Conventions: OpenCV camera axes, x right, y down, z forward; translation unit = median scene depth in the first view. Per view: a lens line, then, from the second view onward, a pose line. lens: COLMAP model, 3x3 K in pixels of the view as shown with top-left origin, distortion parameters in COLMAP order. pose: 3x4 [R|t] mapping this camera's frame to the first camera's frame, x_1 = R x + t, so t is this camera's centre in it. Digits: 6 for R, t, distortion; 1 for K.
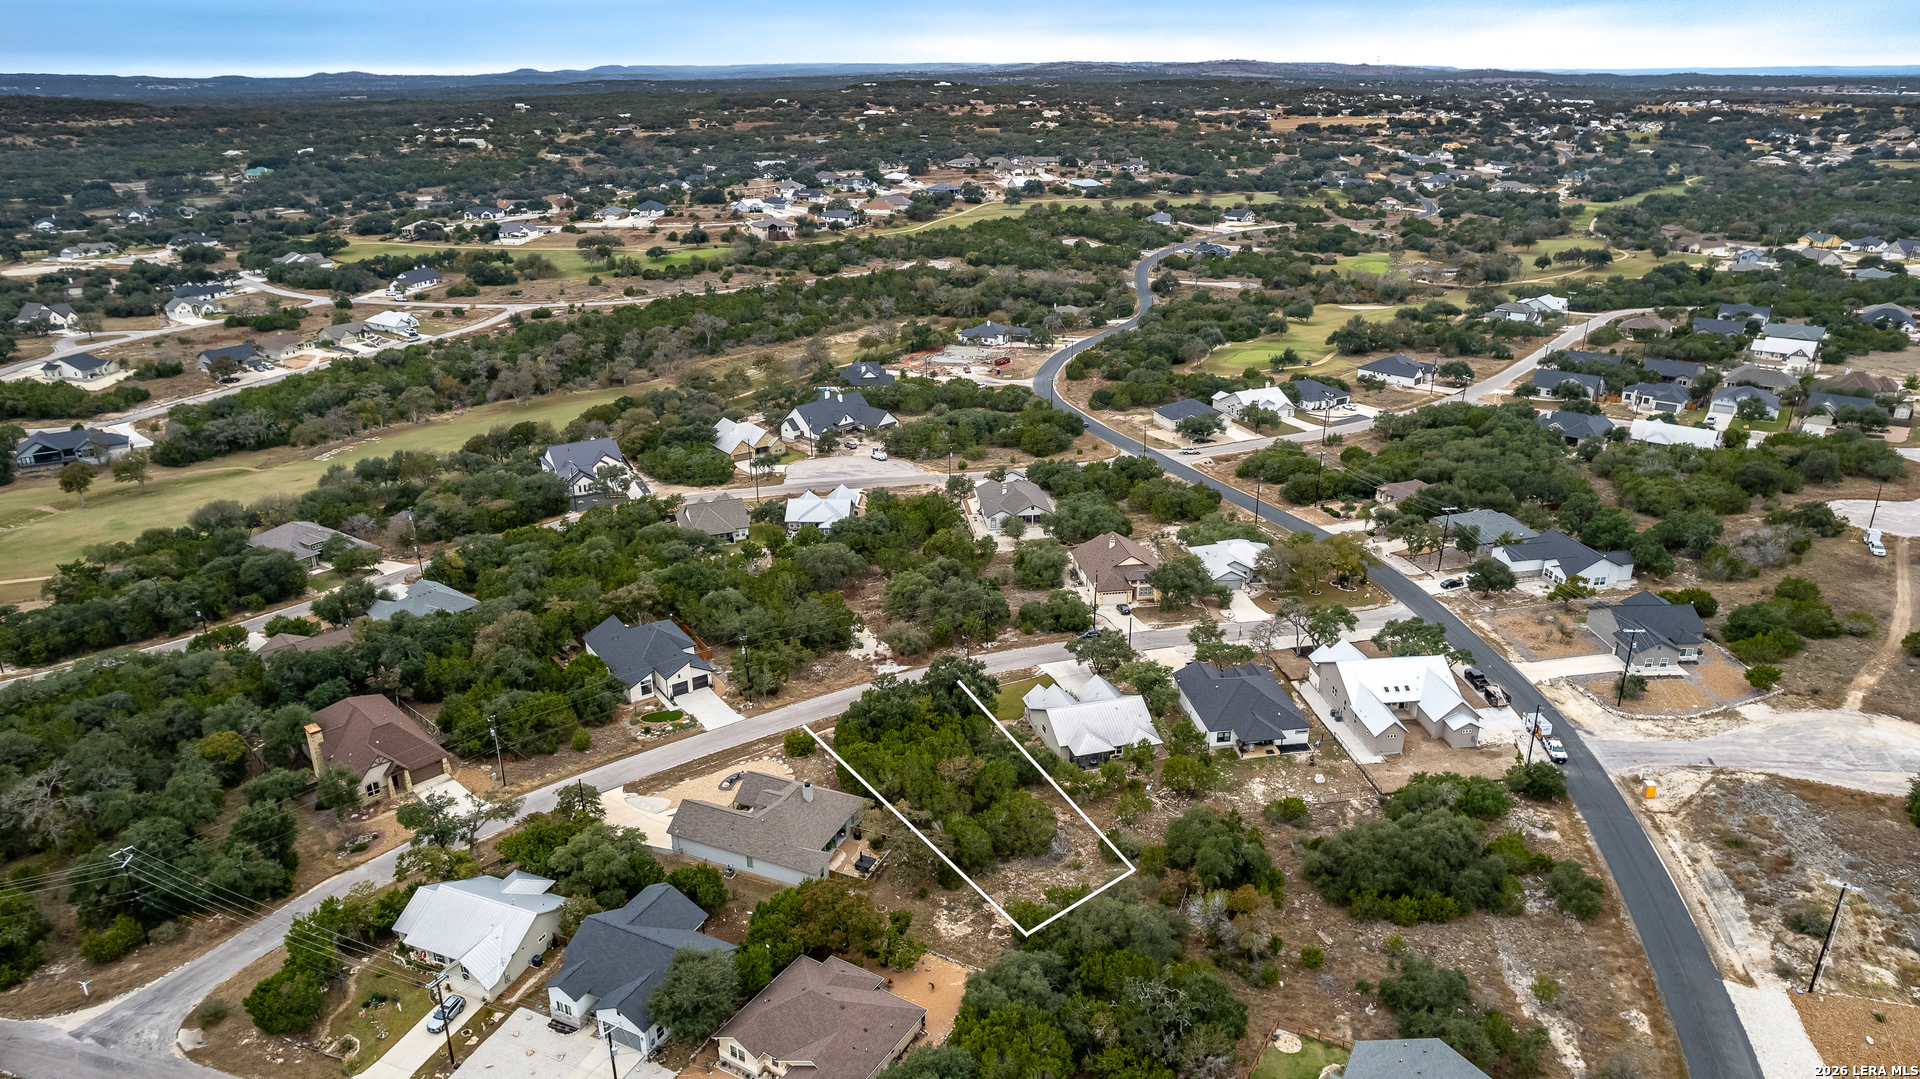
lens RADIAL K [[1230.9, 0, 967.3], [0, 1230.9, 529.4], [0, 0, 1]] dist [-0.077589, 0.082181]
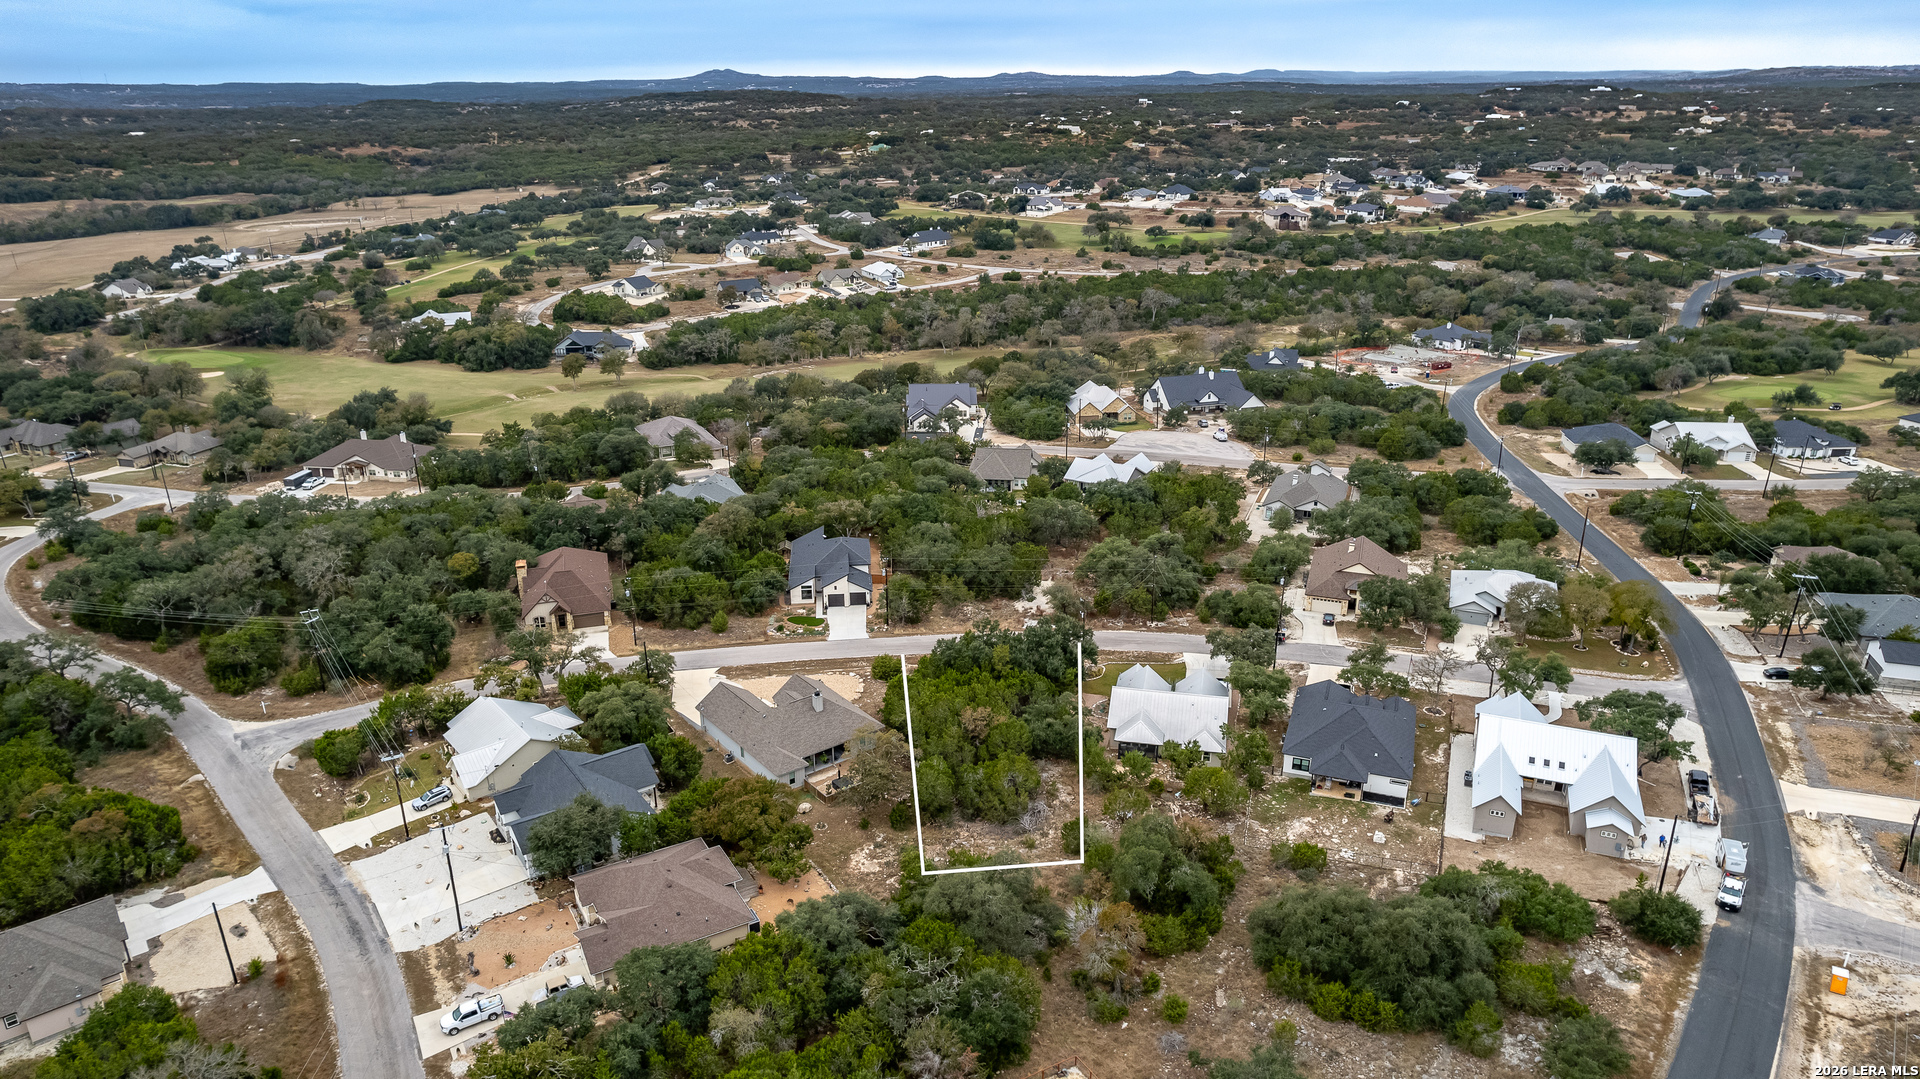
lens RADIAL K [[1230.9, 0, 967.3], [0, 1230.9, 529.4], [0, 0, 1]] dist [-0.077589, 0.082181]
pose [[0.879413, 0.164869, -0.446599, 0.152531], [-0.166530, 0.985384, 0.035850, 0.007553], [0.445983, 0.042845, 0.894016, 0.058459]]
